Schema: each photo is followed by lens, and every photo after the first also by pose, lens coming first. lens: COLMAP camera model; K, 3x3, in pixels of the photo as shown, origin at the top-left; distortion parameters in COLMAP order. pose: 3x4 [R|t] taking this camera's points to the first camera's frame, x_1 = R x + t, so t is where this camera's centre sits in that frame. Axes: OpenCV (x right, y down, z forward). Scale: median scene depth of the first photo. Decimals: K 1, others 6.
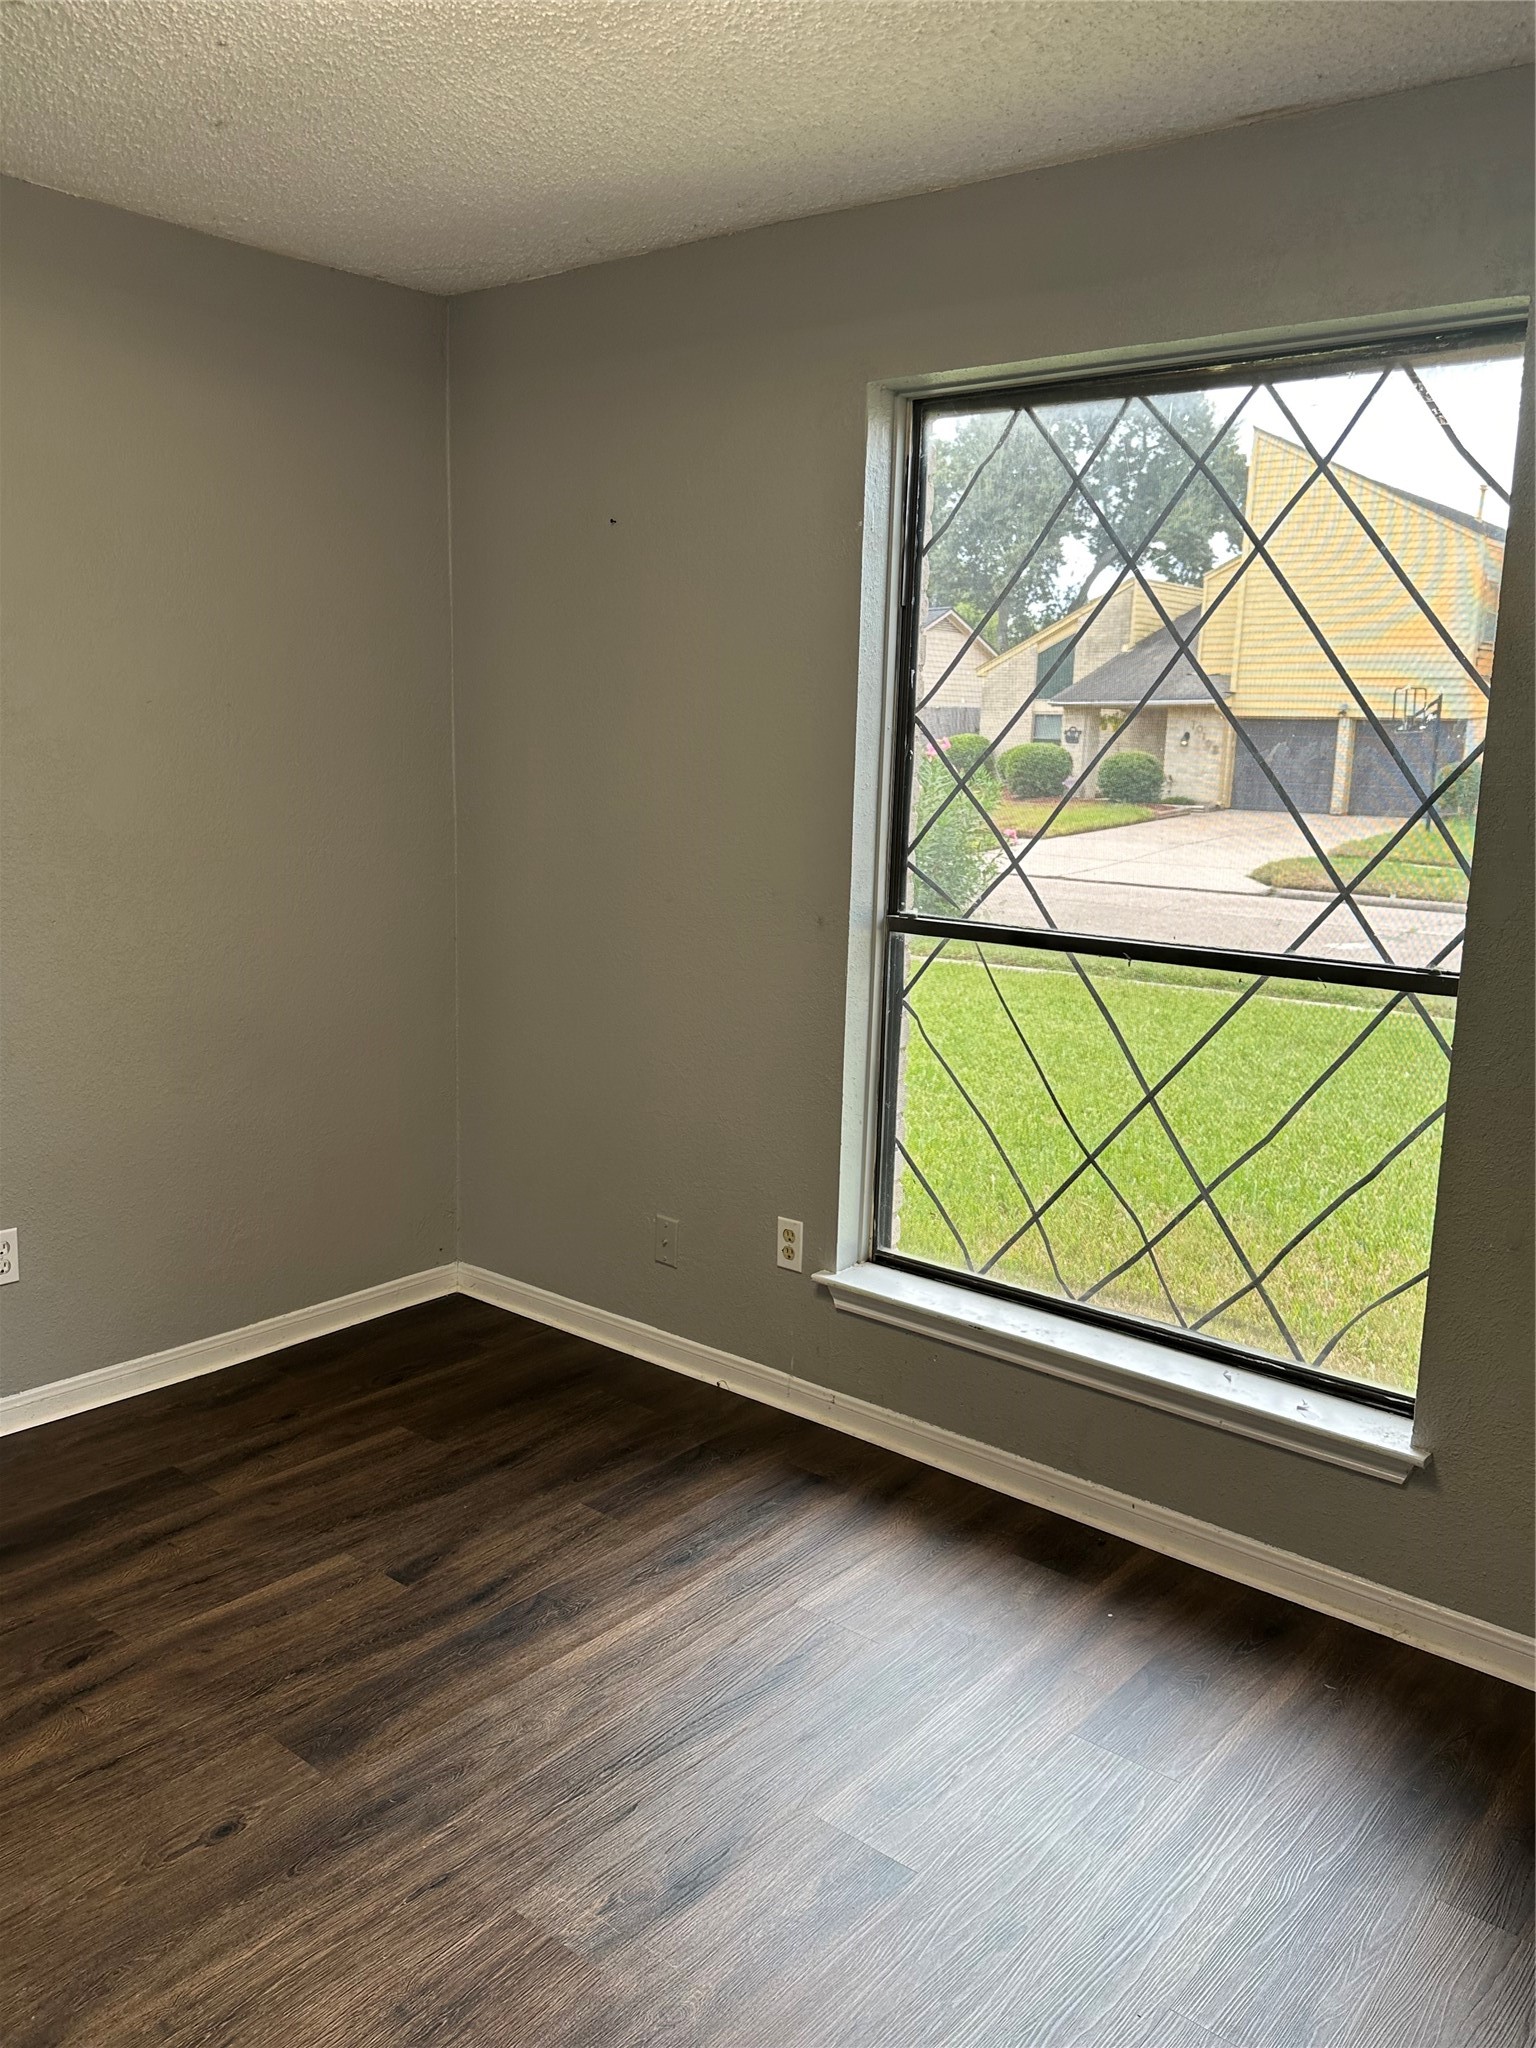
lens RADIAL K [[1607.7, 0, 761.8], [0, 1607.7, 1028.6], [0, 0, 1]] dist [0.180301, -0.279384]
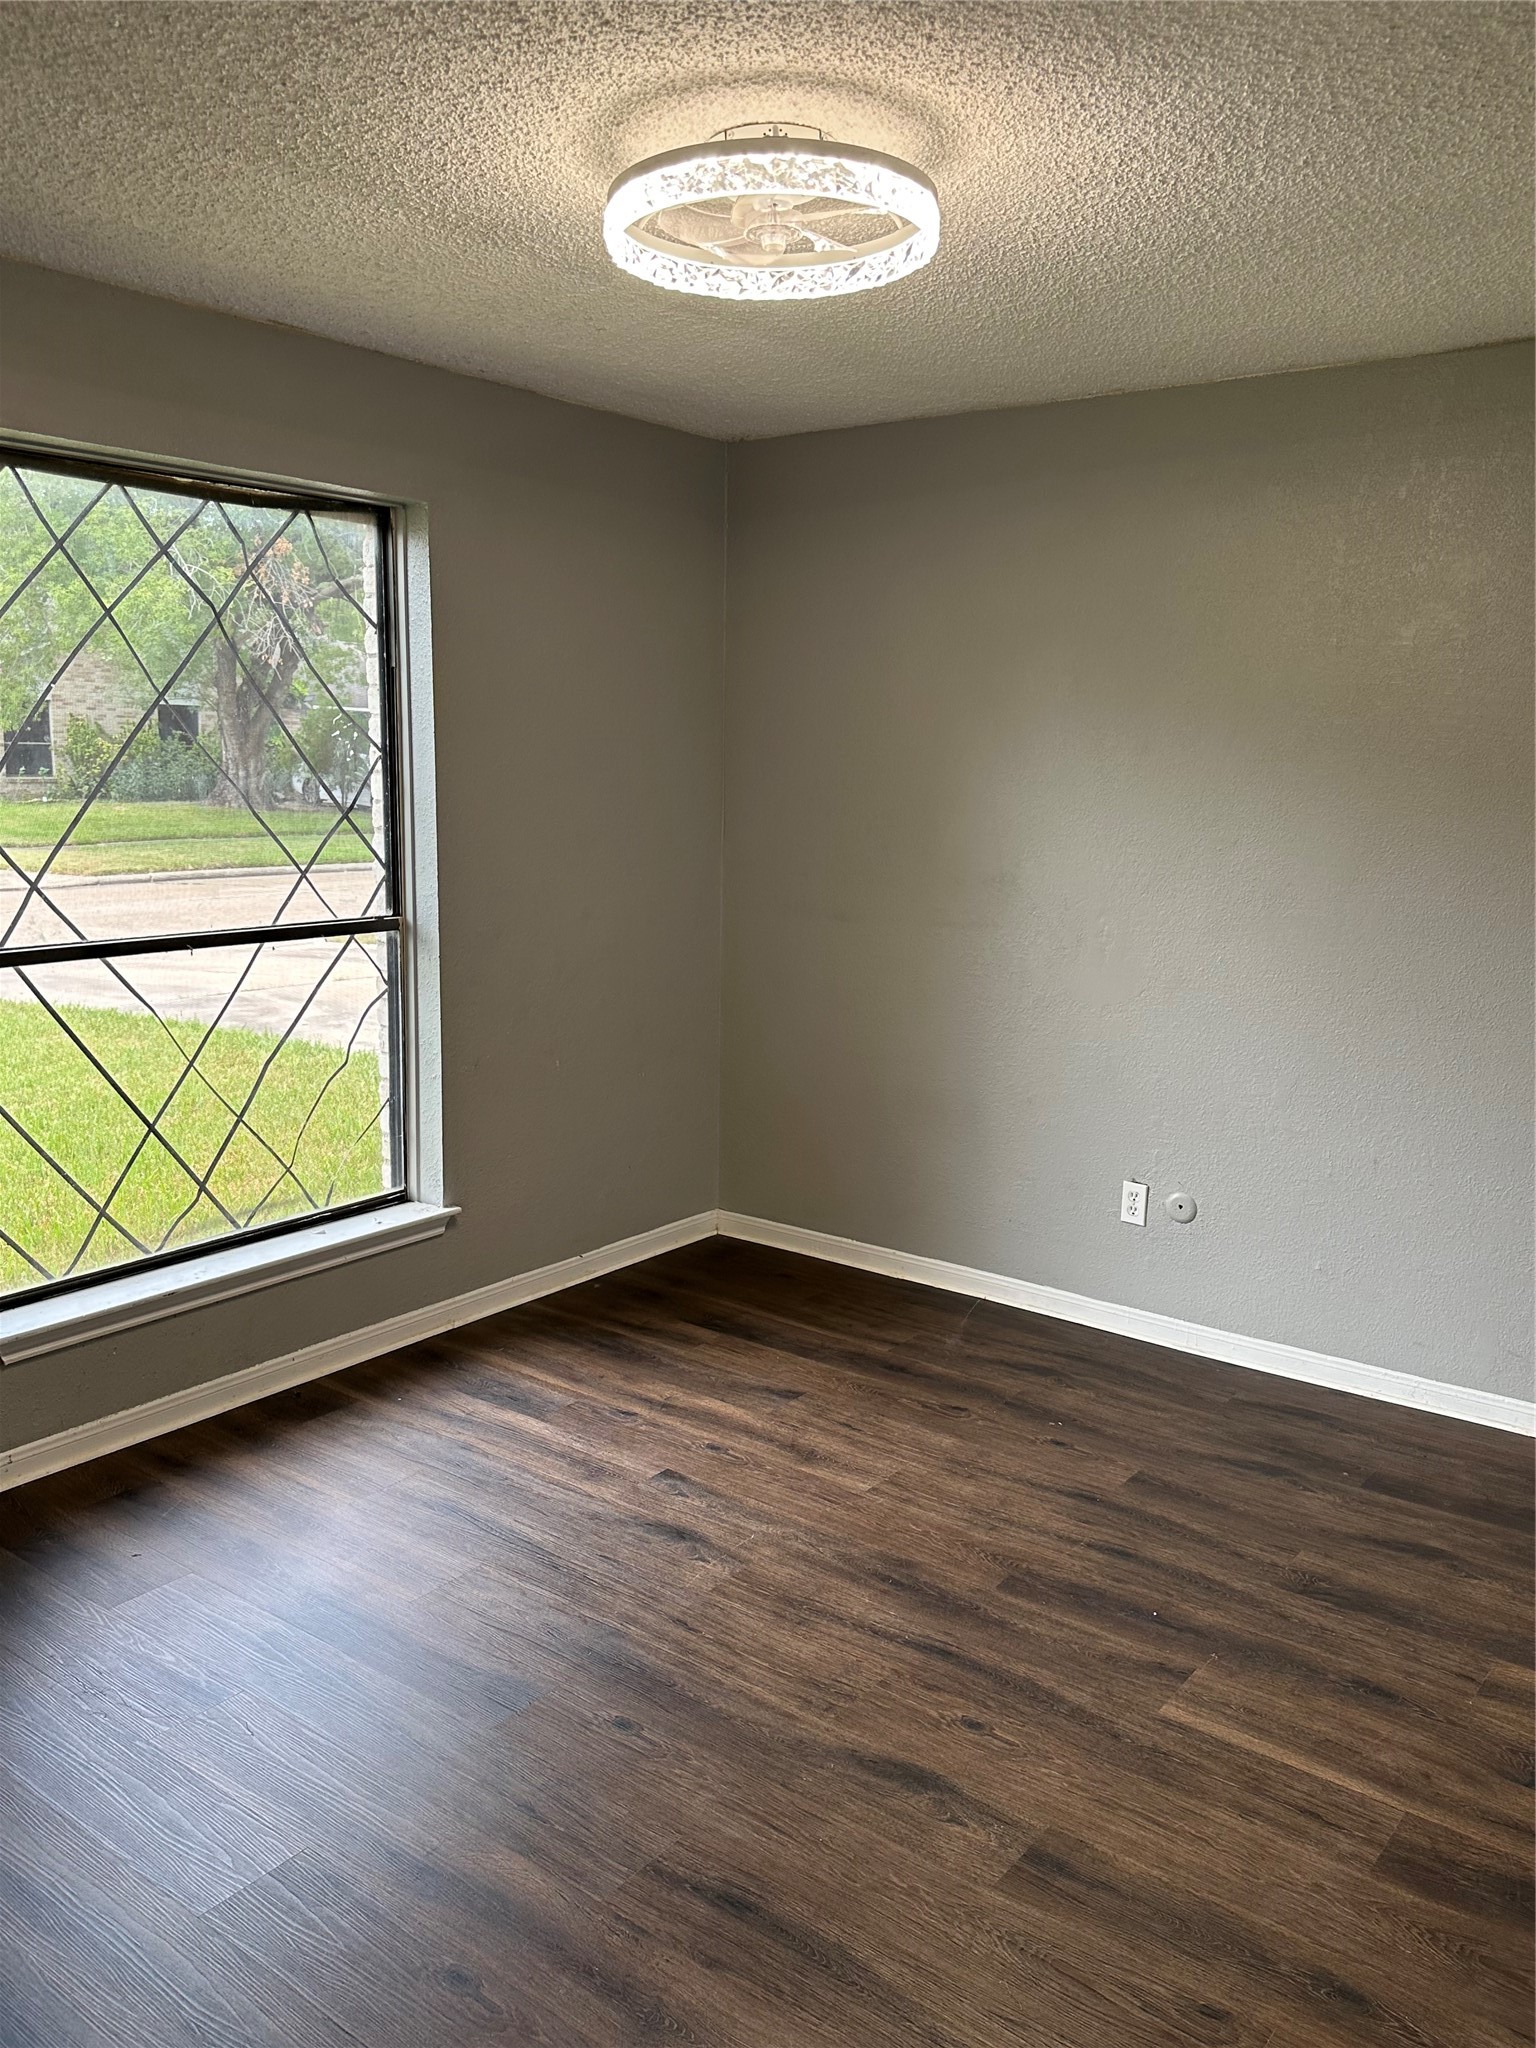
lens RADIAL K [[1607.7, 0, 761.8], [0, 1607.7, 1028.6], [0, 0, 1]] dist [0.180301, -0.279384]
pose [[-0.043928, -0.192985, 0.980218, -1.082326], [0.162223, 0.966765, 0.197607, -0.170359], [-0.985776, 0.167695, -0.011162, 0.644249]]
